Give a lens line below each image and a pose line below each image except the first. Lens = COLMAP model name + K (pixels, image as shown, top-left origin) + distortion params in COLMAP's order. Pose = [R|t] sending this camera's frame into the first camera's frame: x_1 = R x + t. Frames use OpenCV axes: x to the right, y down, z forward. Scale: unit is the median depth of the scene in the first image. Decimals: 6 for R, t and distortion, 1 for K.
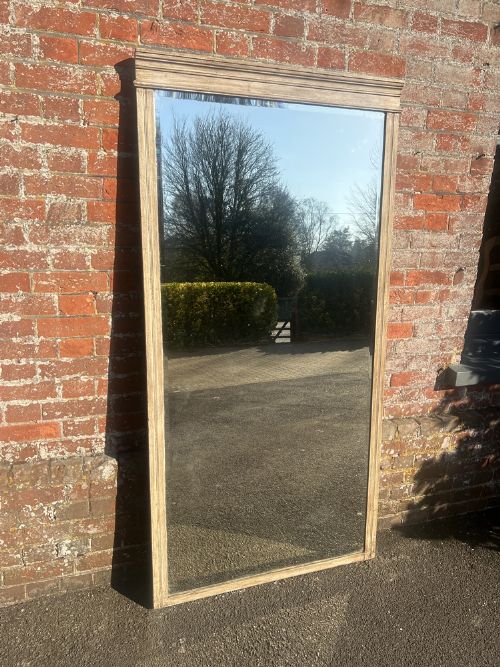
lens RADIAL K [[506.0, 0, 248.9], [0, 506.0, 329.3], [0, 0, 1]] dist [0.029570, -0.033018]
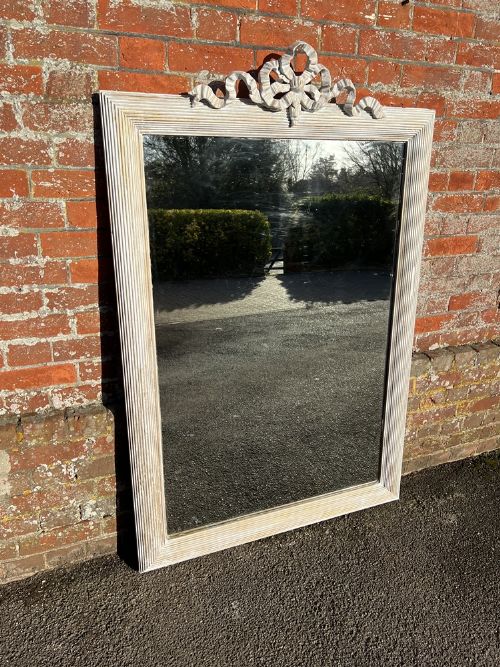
lens RADIAL K [[499.9, 0, 250.9], [0, 499.9, 327.0], [0, 0, 1]] dist [0.033956, -0.046413]
pose [[0.997802, -0.034209, 0.056751, -0.131562], [0.027648, 0.993254, 0.112616, 0.040413], [-0.060221, -0.110799, 0.992017, 0.187558]]
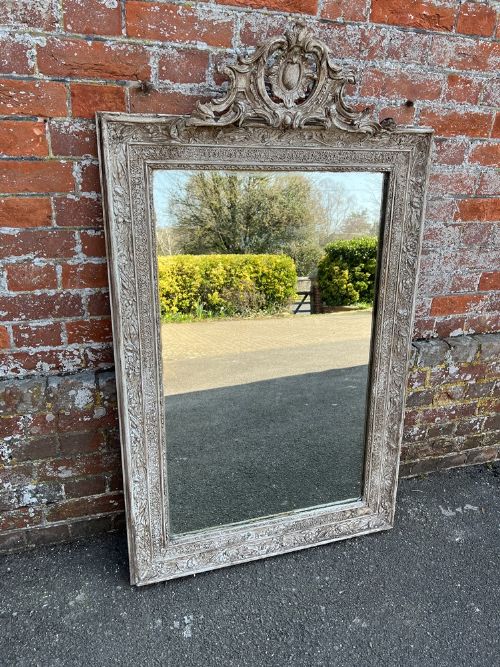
lens RADIAL K [[499.9, 0, 250.9], [0, 499.9, 327.0], [0, 0, 1]] dist [0.033956, -0.046413]
pose [[0.999569, 0.029274, -0.002186, -0.047616], [-0.028401, 0.983218, 0.180212, 0.053369], [0.007425, -0.180072, 0.983625, 0.339869]]
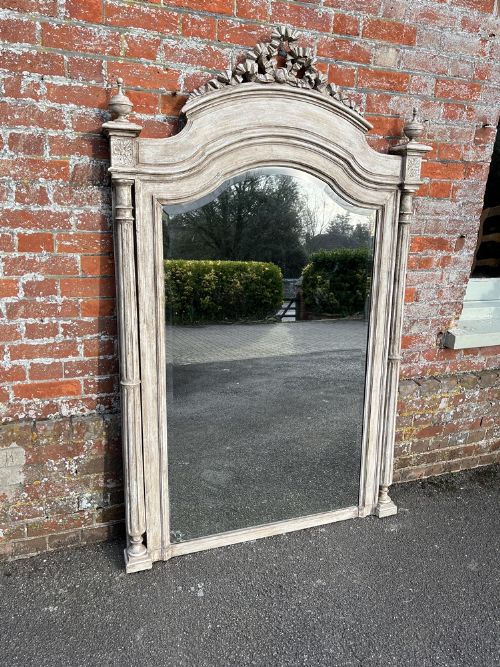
lens RADIAL K [[506.0, 0, 248.9], [0, 506.0, 329.3], [0, 0, 1]] dist [0.029570, -0.033018]
pose [[0.999394, 0.000671, 0.034798, -0.064476], [-0.002037, 0.999228, 0.039241, 0.036899], [-0.034745, -0.039288, 0.998624, -0.038699]]
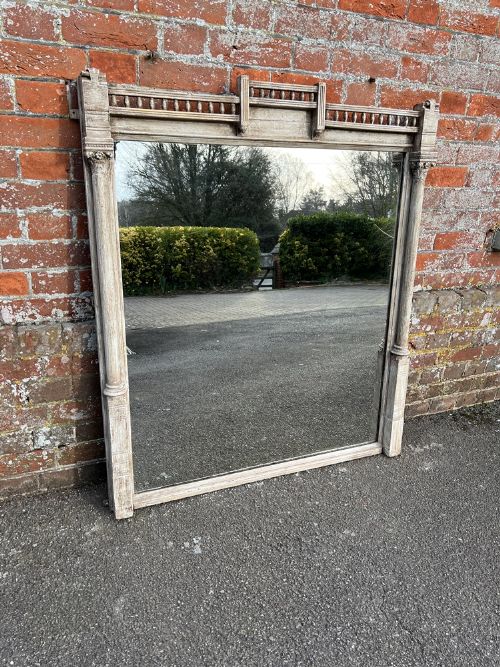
lens RADIAL K [[496.0, 0, 250.0], [0, 496.0, 333.5], [0, 0, 1]] dist [0.031550, -0.043962]
pose [[0.996677, -0.005192, 0.081292, -0.104159], [-0.006428, 0.989842, 0.142025, 0.160300], [-0.081204, -0.142075, 0.986519, 0.236253]]
